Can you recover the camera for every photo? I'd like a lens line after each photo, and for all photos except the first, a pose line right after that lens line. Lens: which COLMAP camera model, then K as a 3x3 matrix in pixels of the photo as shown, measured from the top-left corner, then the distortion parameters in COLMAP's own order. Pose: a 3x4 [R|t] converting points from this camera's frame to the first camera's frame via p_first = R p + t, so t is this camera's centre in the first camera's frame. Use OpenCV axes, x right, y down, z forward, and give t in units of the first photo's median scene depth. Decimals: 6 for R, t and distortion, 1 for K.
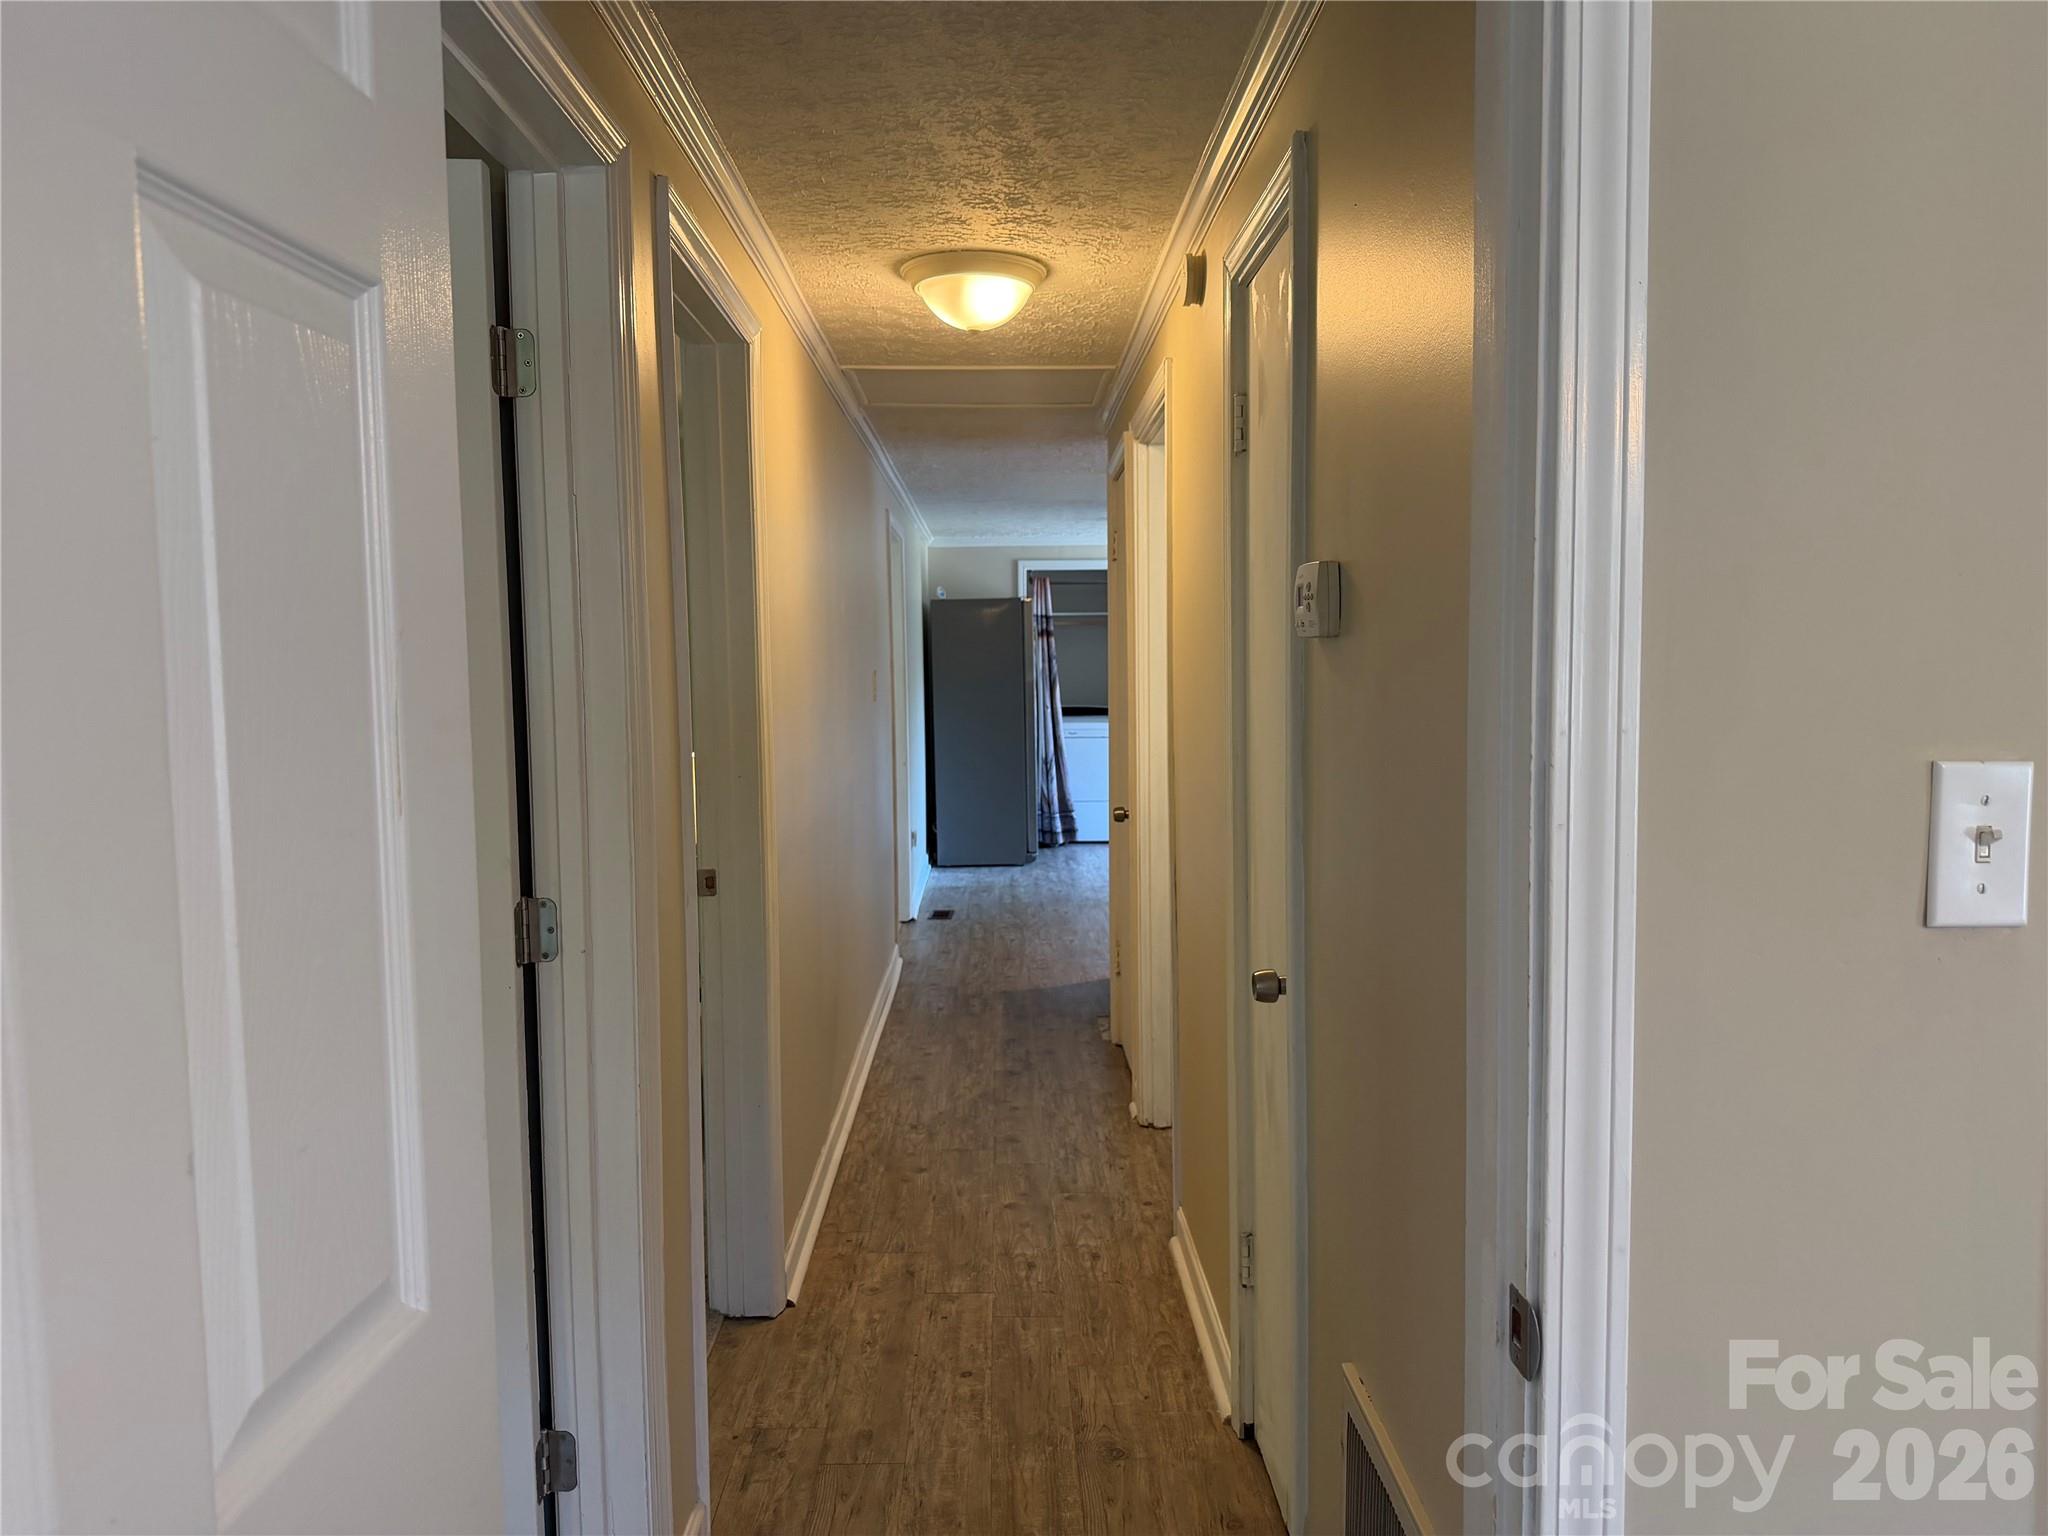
lens RADIAL K [[1434.2, 0, 1021.9], [0, 1434.2, 772.3], [0, 0, 1]] dist [0.149833, -0.266144]
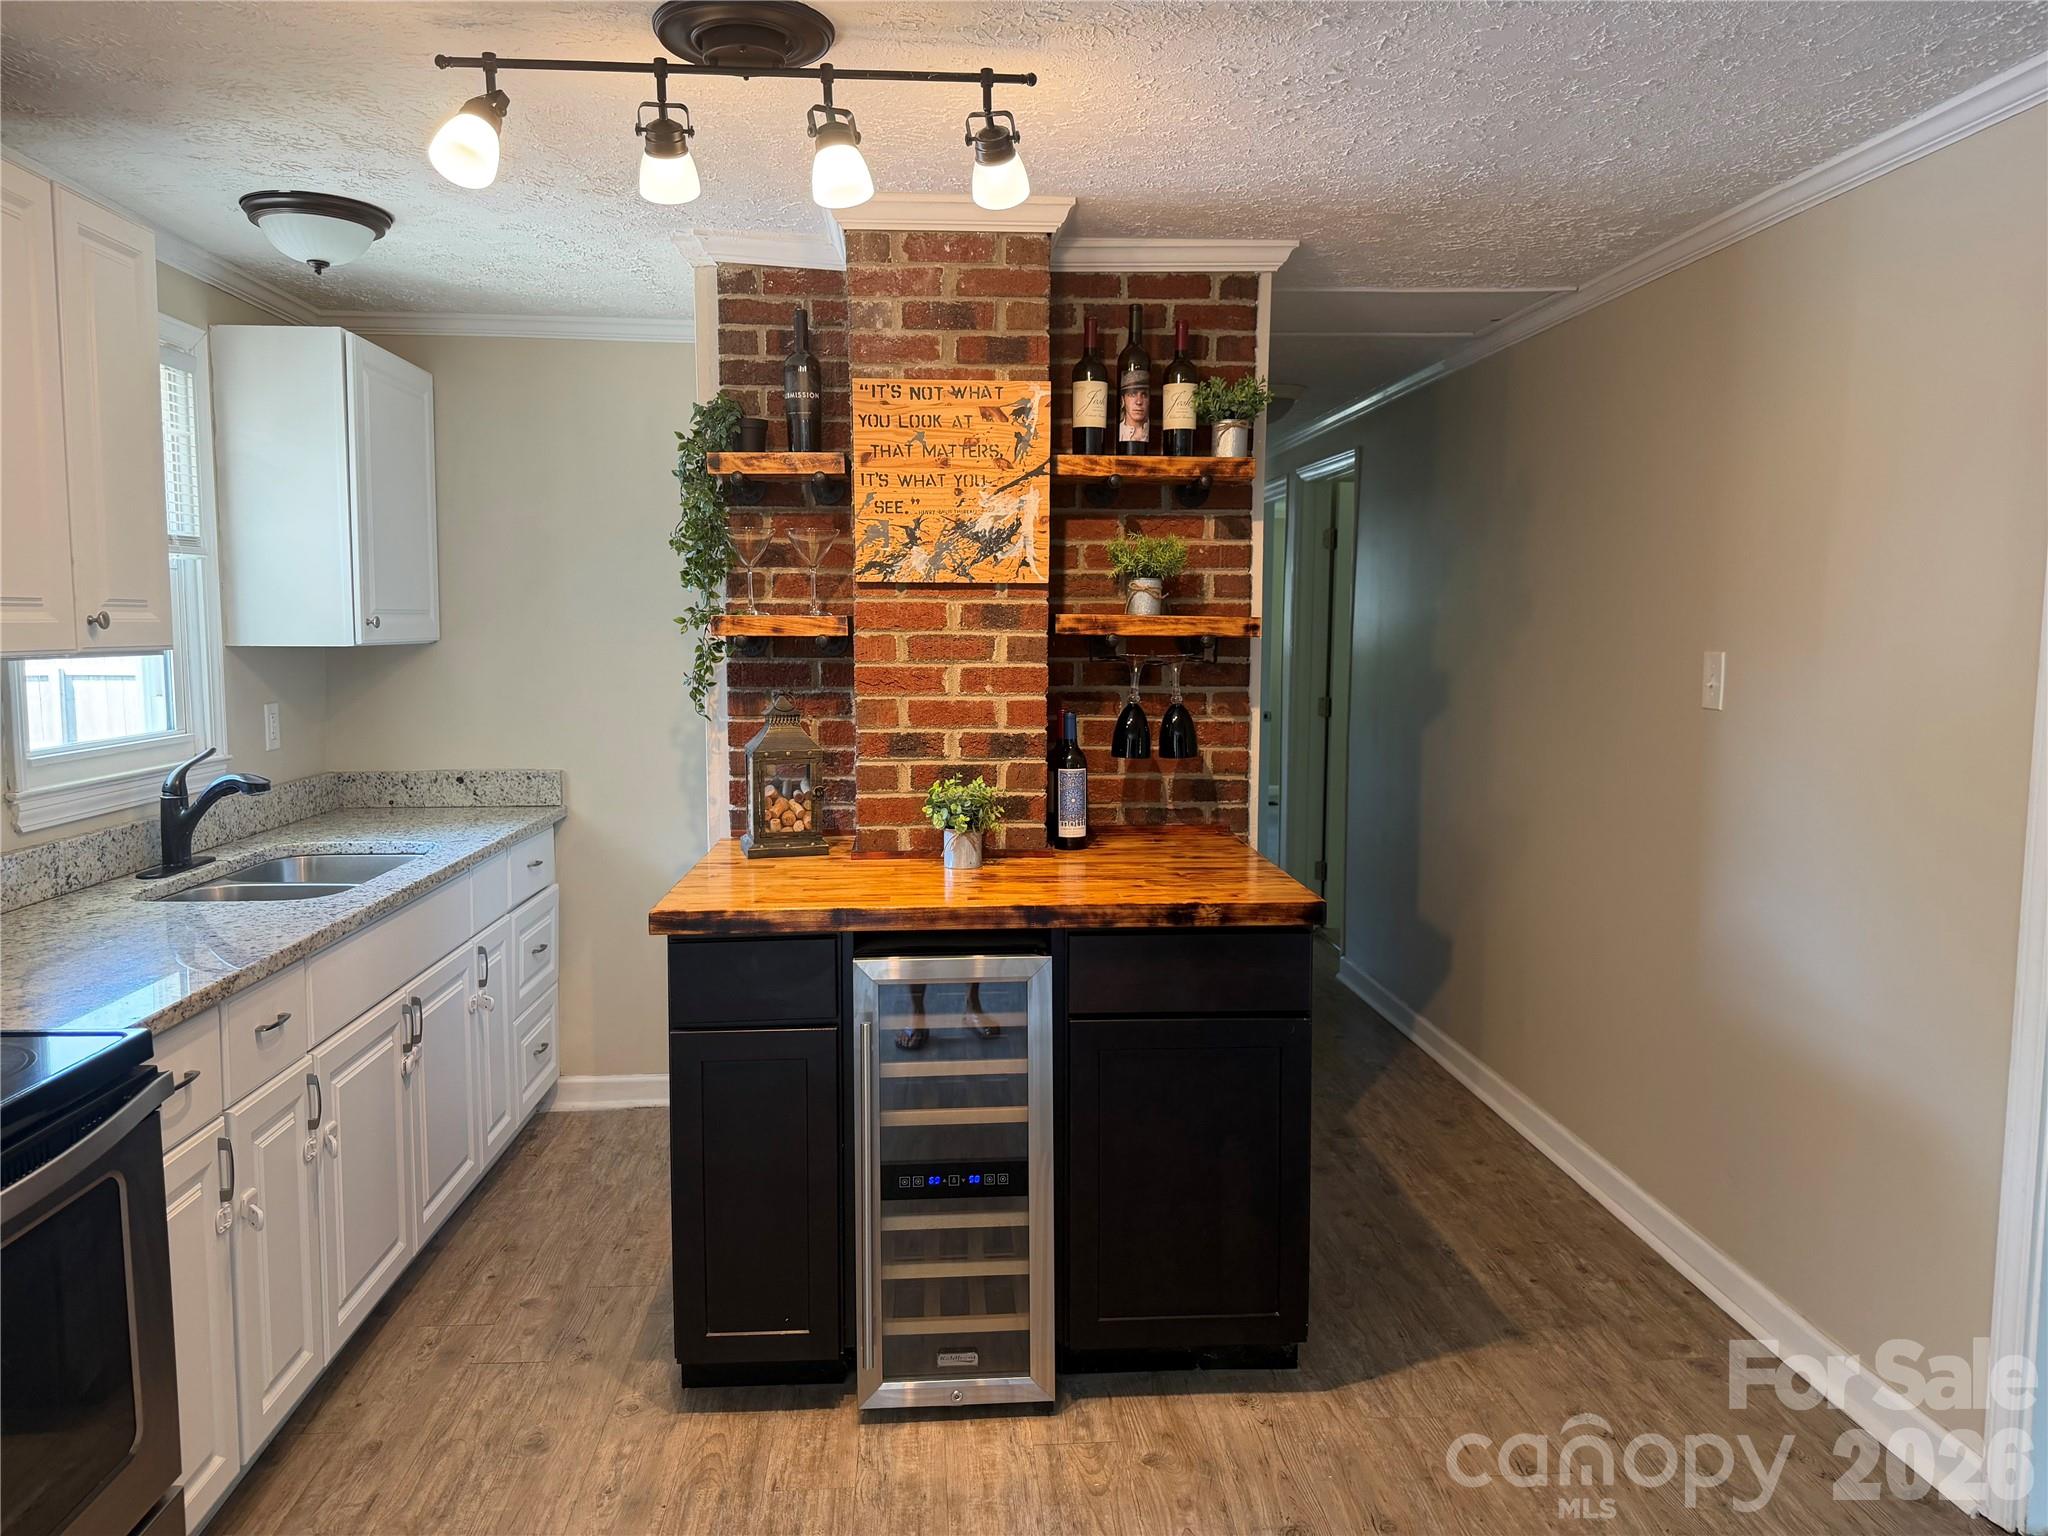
lens RADIAL K [[1434.2, 0, 1021.9], [0, 1434.2, 772.3], [0, 0, 1]] dist [0.149833, -0.266144]
pose [[-0.998532, 0.008202, -0.053547, 0.140190], [-0.001719, 0.983177, 0.182645, -0.093172], [0.054145, 0.182469, -0.981720, 1.132187]]
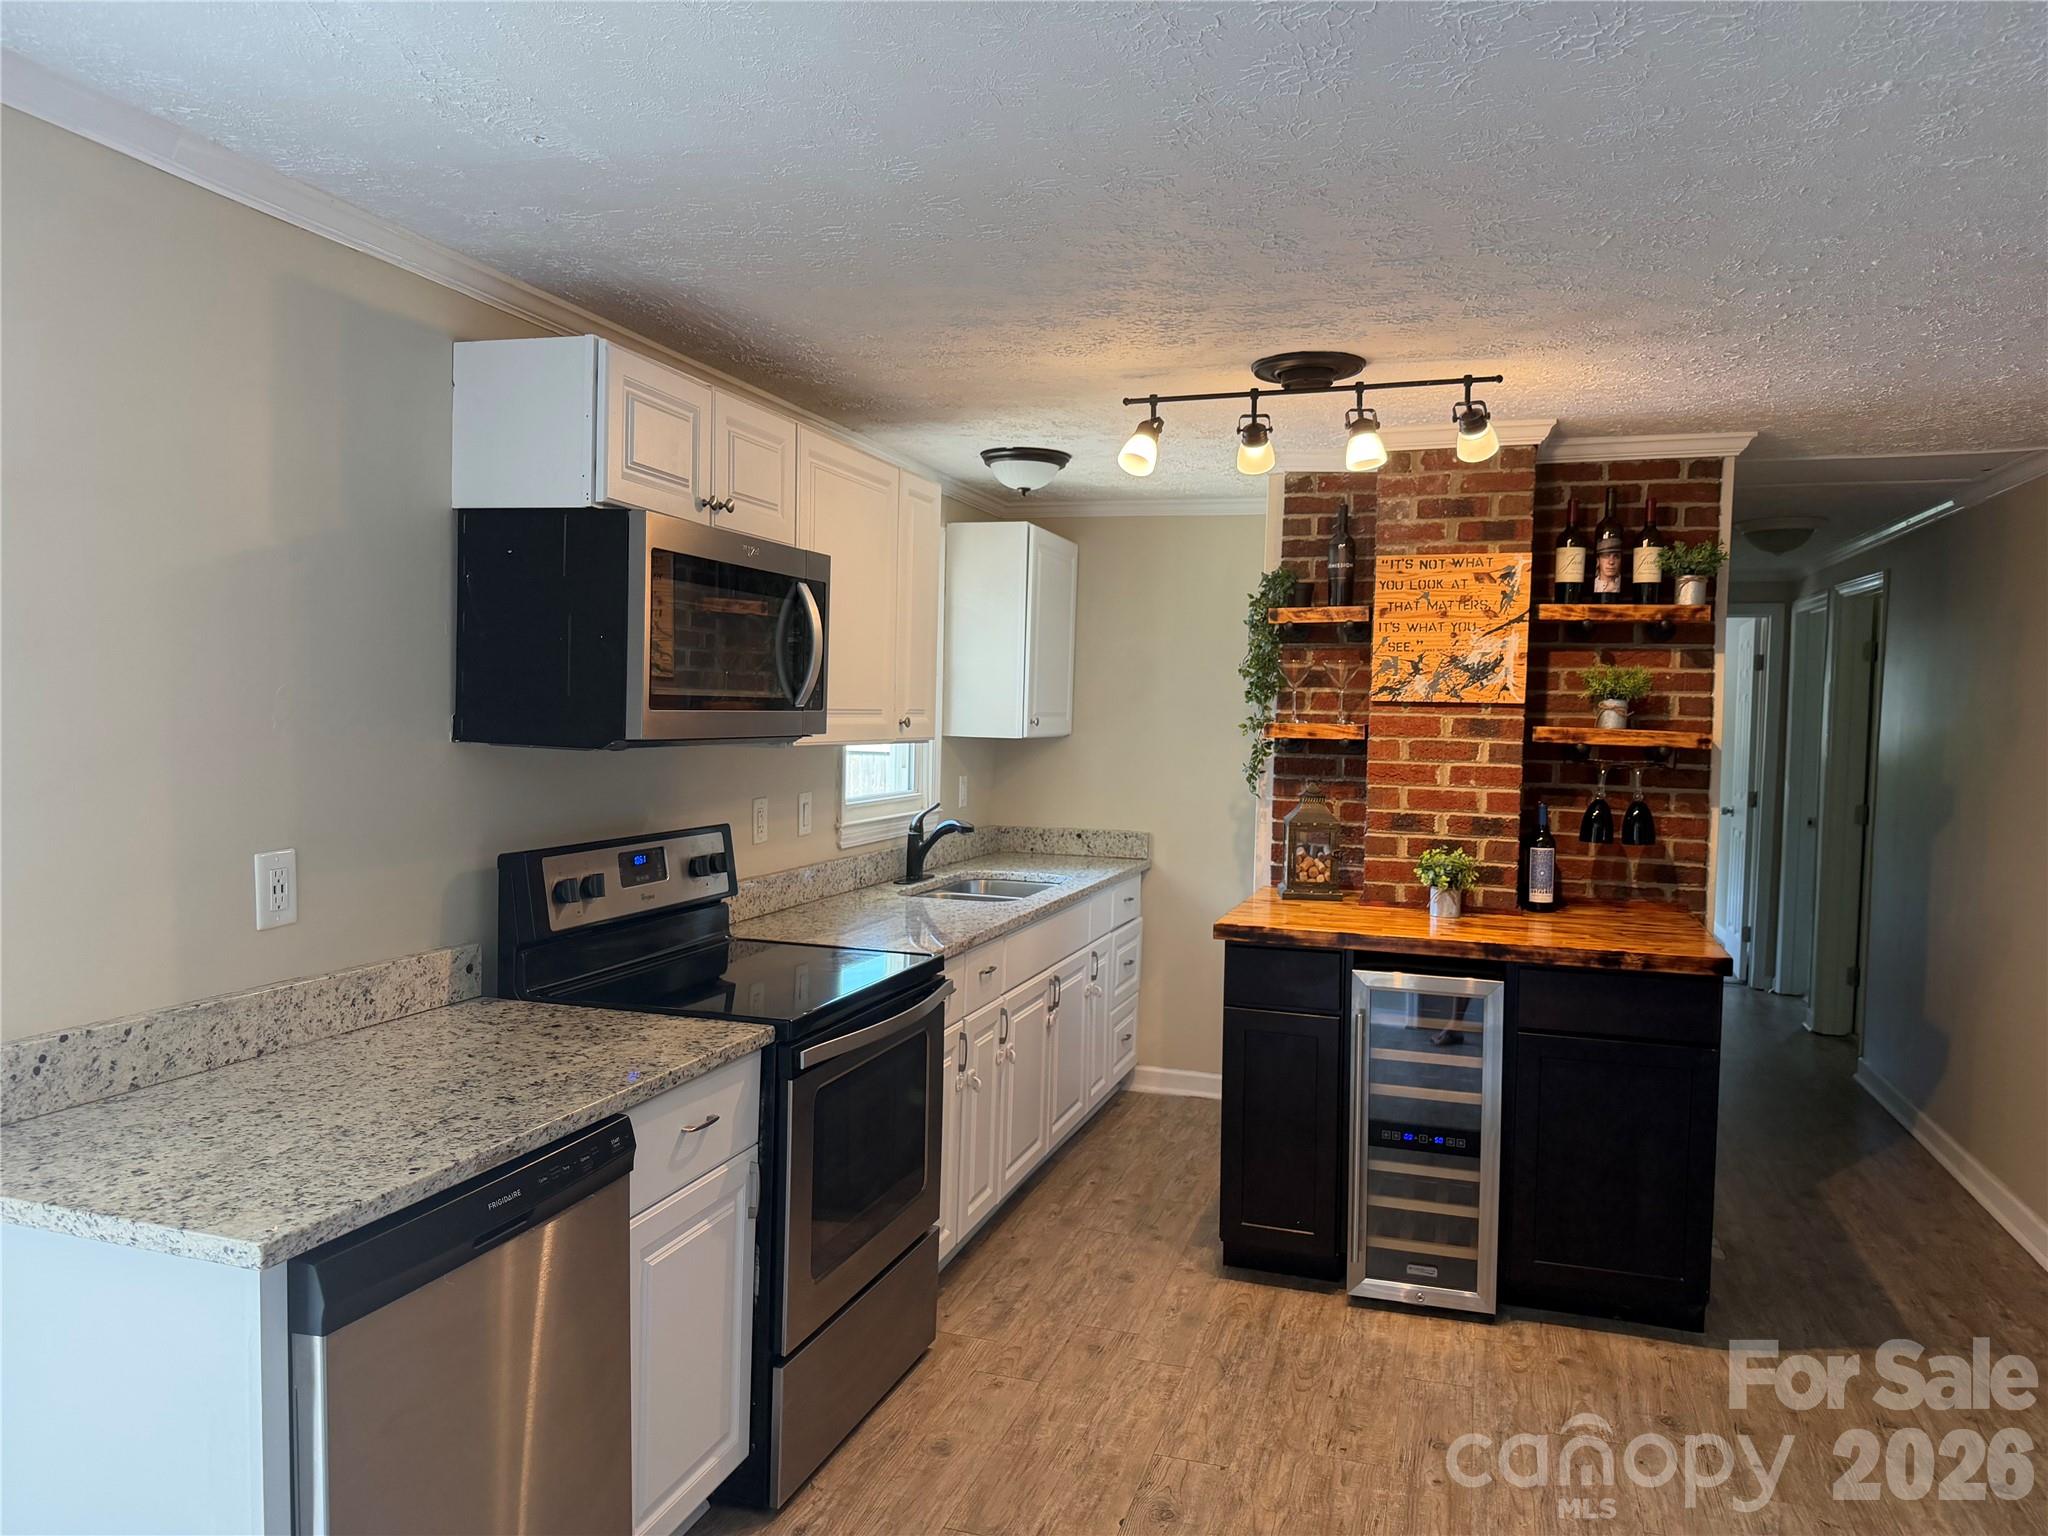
lens RADIAL K [[1434.2, 0, 1021.9], [0, 1434.2, 772.3], [0, 0, 1]] dist [0.149833, -0.266144]
pose [[-0.947566, -0.031200, 0.318033, 0.115864], [0.007976, 0.992603, 0.121141, -0.111739], [-0.319460, 0.117325, -0.940308, 1.281376]]
